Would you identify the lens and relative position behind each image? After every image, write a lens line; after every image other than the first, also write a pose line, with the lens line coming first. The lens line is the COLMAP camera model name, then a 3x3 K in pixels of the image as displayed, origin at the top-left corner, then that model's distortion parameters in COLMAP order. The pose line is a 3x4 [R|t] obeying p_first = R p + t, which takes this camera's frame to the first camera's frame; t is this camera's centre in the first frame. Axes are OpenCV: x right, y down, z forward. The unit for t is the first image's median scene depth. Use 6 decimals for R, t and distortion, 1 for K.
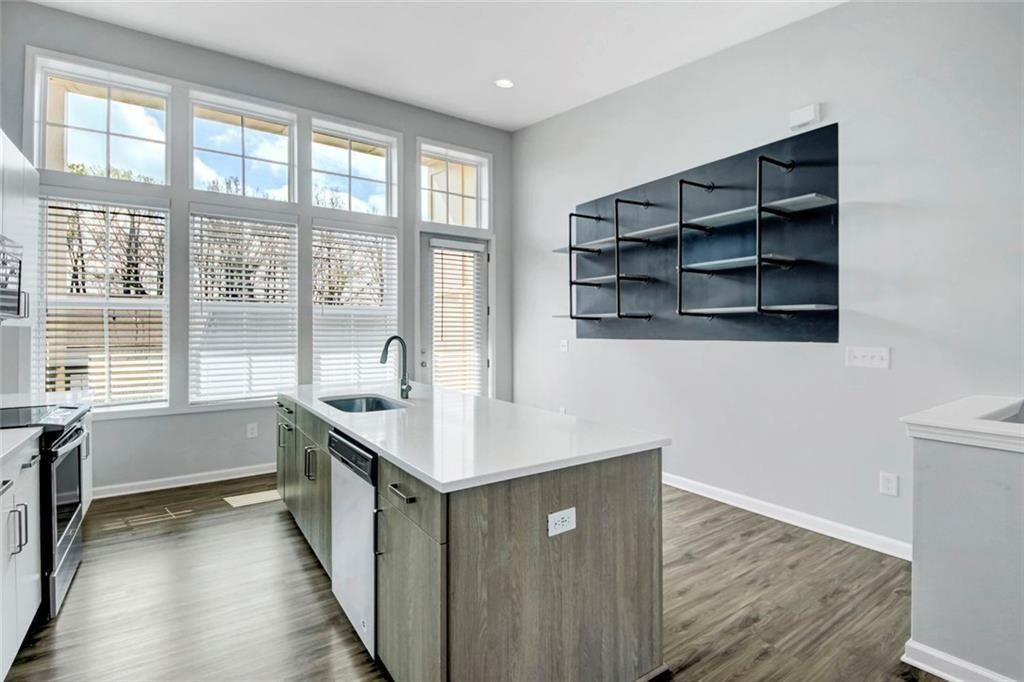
lens RADIAL K [[485.1, 0, 516.6], [0, 485.1, 324.2], [0, 0, 1]] dist [0.023365, -0.000330]
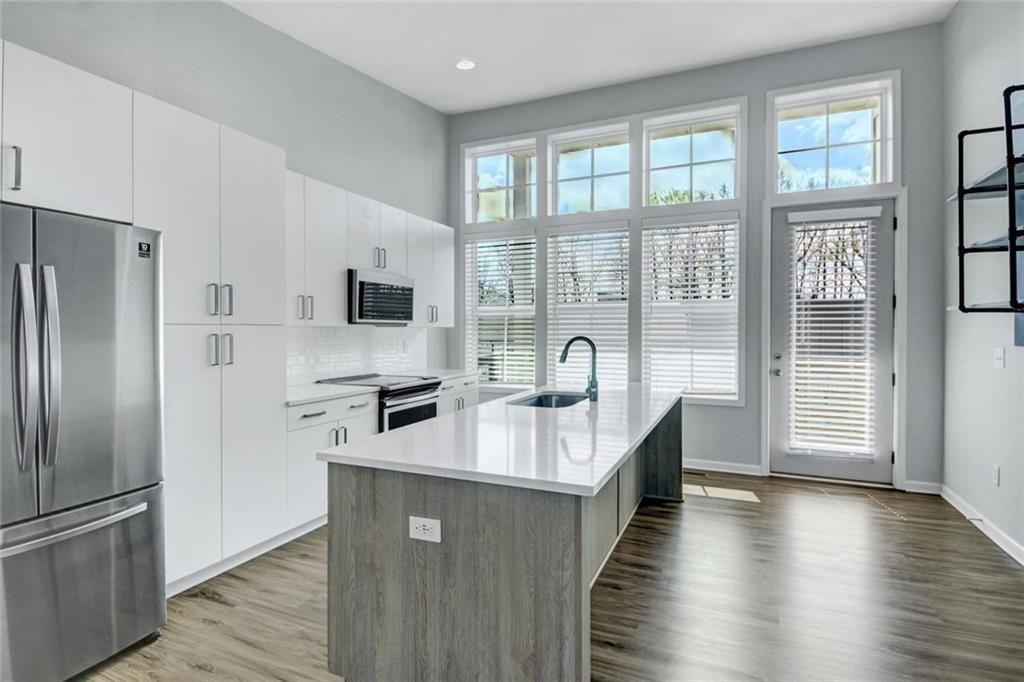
lens RADIAL K [[510.3, 0, 513.8], [0, 510.3, 335.3], [0, 0, 1]] dist [0.005774, -0.005021]
pose [[0.525402, 0.009797, -0.850797, 0.352999], [0.008890, 0.999816, 0.017003, 0.003030], [0.850807, -0.016497, 0.525219, 0.214042]]
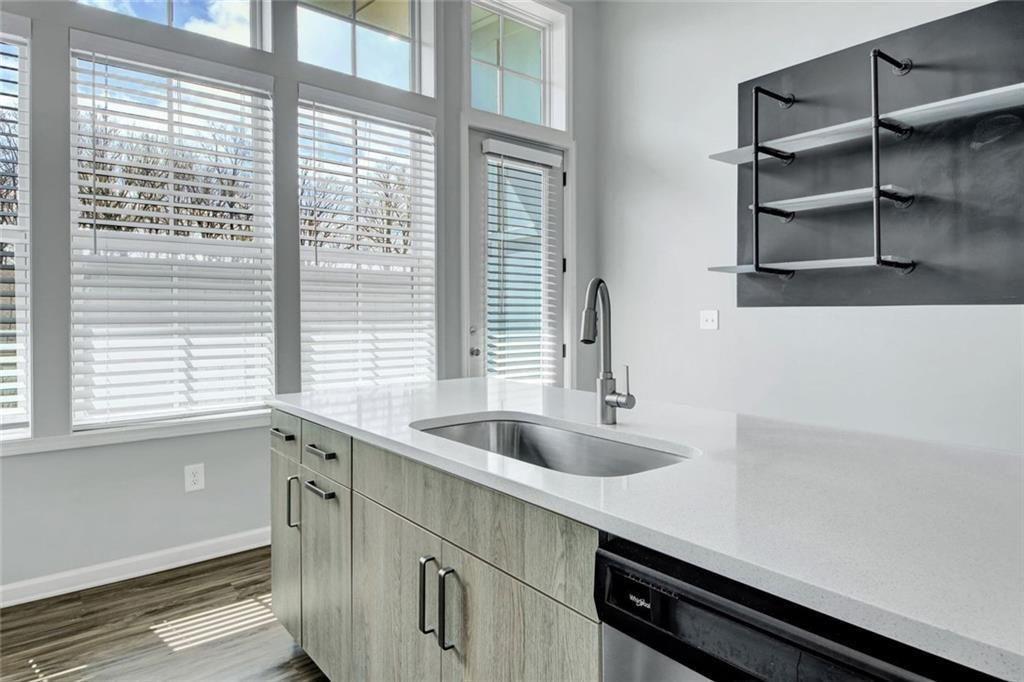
lens RADIAL K [[615.4, 0, 513.2], [0, 615.4, 311.5], [0, 0, 1]] dist [0.023451, 0.000579]
pose [[0.997237, -0.000787, 0.074280, -0.233180], [-0.000006, 0.999943, 0.010670, 0.029895], [-0.074284, -0.010641, 0.997180, 0.290881]]
